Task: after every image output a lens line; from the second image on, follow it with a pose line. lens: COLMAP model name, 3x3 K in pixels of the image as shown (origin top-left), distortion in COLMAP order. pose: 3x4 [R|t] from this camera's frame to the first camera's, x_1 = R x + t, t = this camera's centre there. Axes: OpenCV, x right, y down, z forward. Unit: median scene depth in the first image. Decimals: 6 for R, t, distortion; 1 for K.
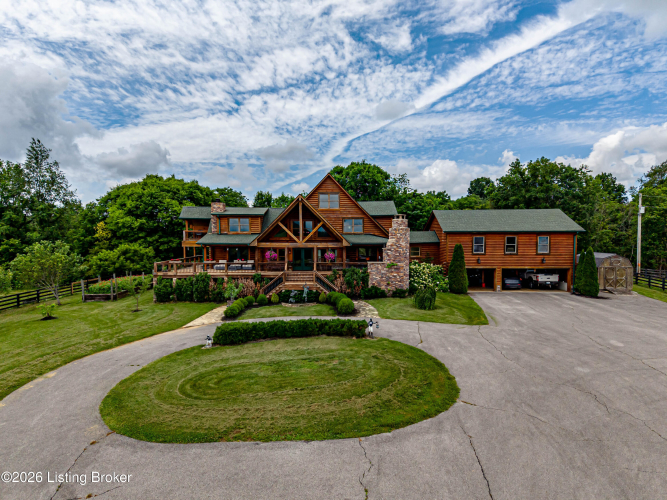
lens RADIAL K [[423.2, 0, 334.4], [0, 423.2, 257.1], [0, 0, 1]] dist [0.229263, -0.212004]
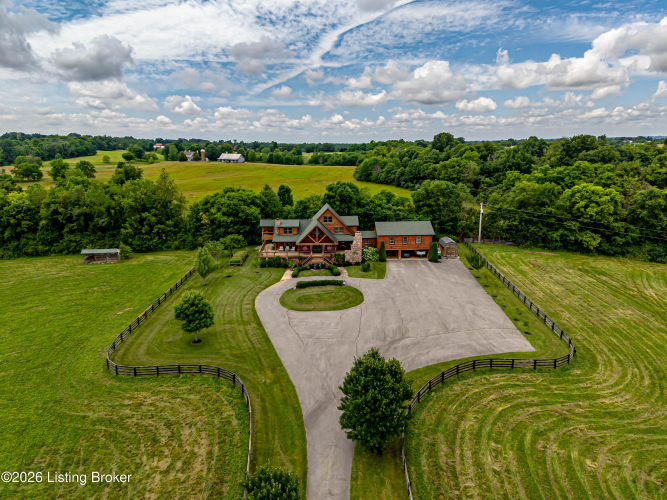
lens RADIAL K [[423.2, 0, 334.4], [0, 423.2, 257.1], [0, 0, 1]] dist [0.229263, -0.212004]
pose [[0.999755, -0.009517, 0.020001, -0.026291], [0.005399, 0.980450, 0.196693, -0.383393], [-0.021482, -0.196537, 0.980261, -1.236676]]
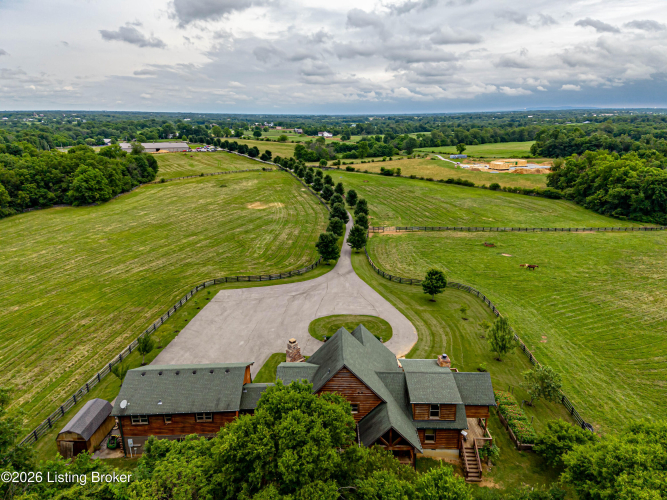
lens RADIAL K [[423.2, 0, 334.4], [0, 423.2, 257.1], [0, 0, 1]] dist [0.229263, -0.212004]
pose [[-0.999741, -0.001100, 0.022718, -0.019386], [0.007399, 0.928780, 0.370557, -0.808002], [-0.021508, 0.370629, -0.928532, 2.009698]]
